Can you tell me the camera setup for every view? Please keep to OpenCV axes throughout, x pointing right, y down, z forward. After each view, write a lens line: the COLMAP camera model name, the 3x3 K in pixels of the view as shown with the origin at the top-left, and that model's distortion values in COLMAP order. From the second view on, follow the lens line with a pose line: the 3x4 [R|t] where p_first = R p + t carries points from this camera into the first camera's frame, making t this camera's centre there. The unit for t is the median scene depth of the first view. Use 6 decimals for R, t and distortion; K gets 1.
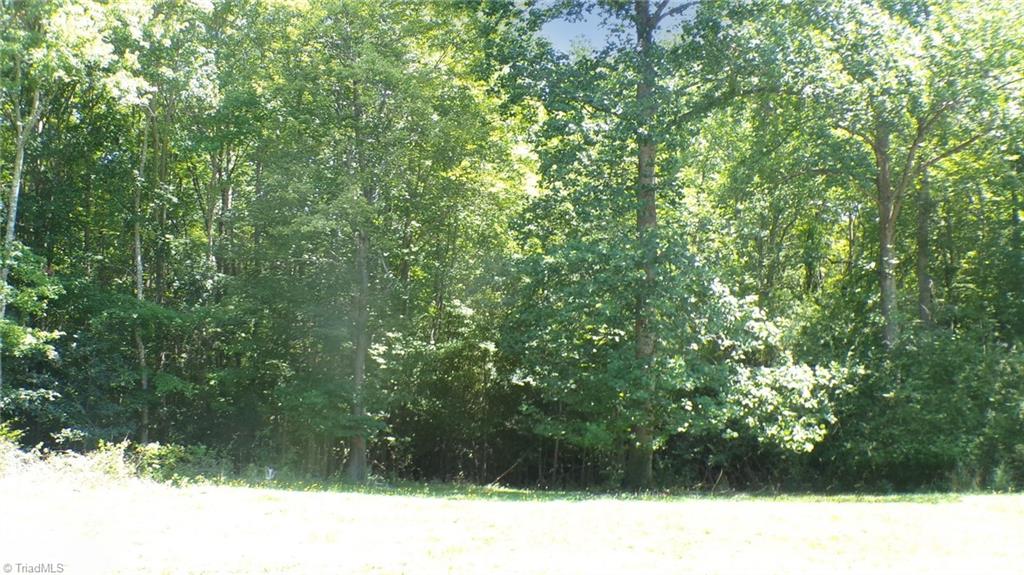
lens RADIAL K [[1161.3, 0, 531.3], [0, 1161.3, 289.8], [0, 0, 1]] dist [-0.120605, 0.231617]
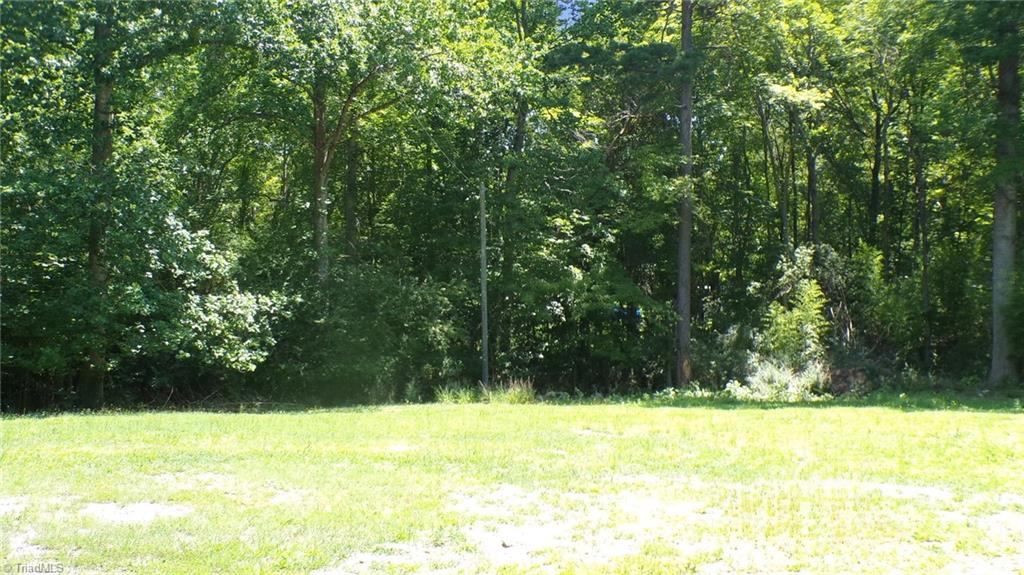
lens RADIAL K [[1161.3, 0, 531.3], [0, 1161.3, 289.8], [0, 0, 1]] dist [-0.120605, 0.231617]
pose [[0.880848, 0.010836, 0.473274, -0.044889], [-0.039310, 0.997960, 0.050314, -0.004579], [-0.471763, -0.062924, 0.879477, -0.096327]]
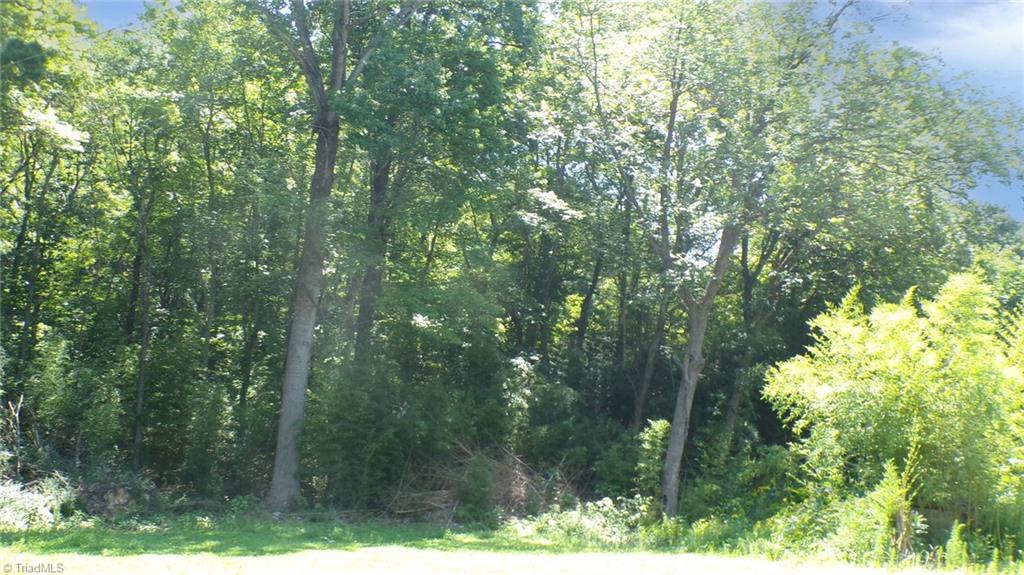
lens RADIAL K [[1161.3, 0, 531.3], [0, 1161.3, 289.8], [0, 0, 1]] dist [-0.120605, 0.231617]
pose [[0.092044, 0.138050, 0.986139, -0.126394], [-0.137672, 0.982596, -0.124704, 0.042682], [-0.986192, -0.124285, 0.109448, 0.436894]]
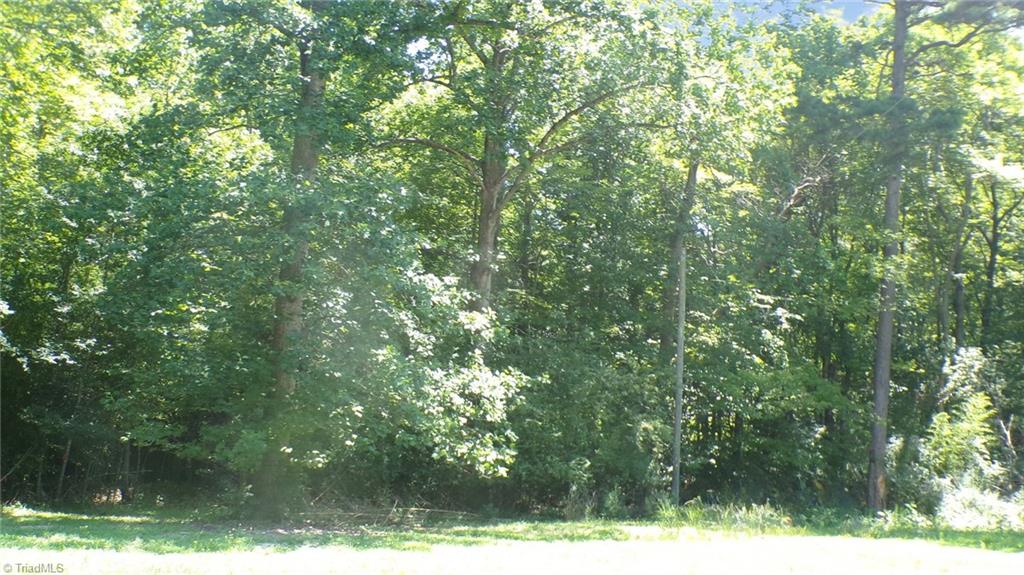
lens RADIAL K [[1161.3, 0, 531.3], [0, 1161.3, 289.8], [0, 0, 1]] dist [-0.120605, 0.231617]
pose [[0.836342, 0.103998, 0.538253, -0.163083], [-0.106552, 0.993954, -0.026484, 0.025261], [-0.537754, -0.035202, 0.842367, 0.263867]]
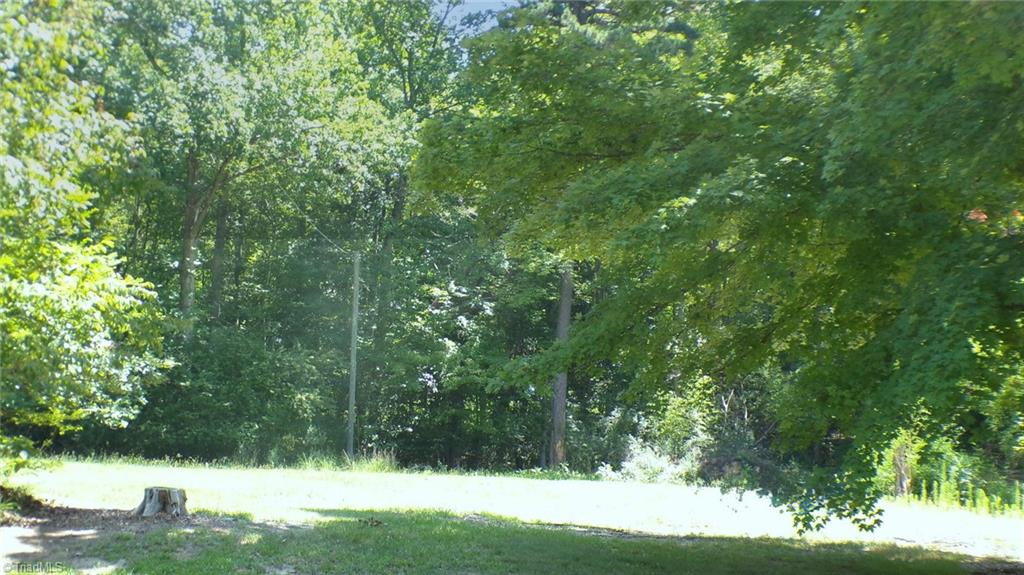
lens RADIAL K [[1540.4, 0, 512.0], [0, 1540.4, 287.5], [0, 0, 1]] dist [0.127436, 0.014421]
pose [[0.851321, 0.075848, 0.519133, -0.217674], [-0.089469, 0.995989, 0.001202, -0.033625], [-0.516960, -0.047470, 0.854692, -0.471132]]
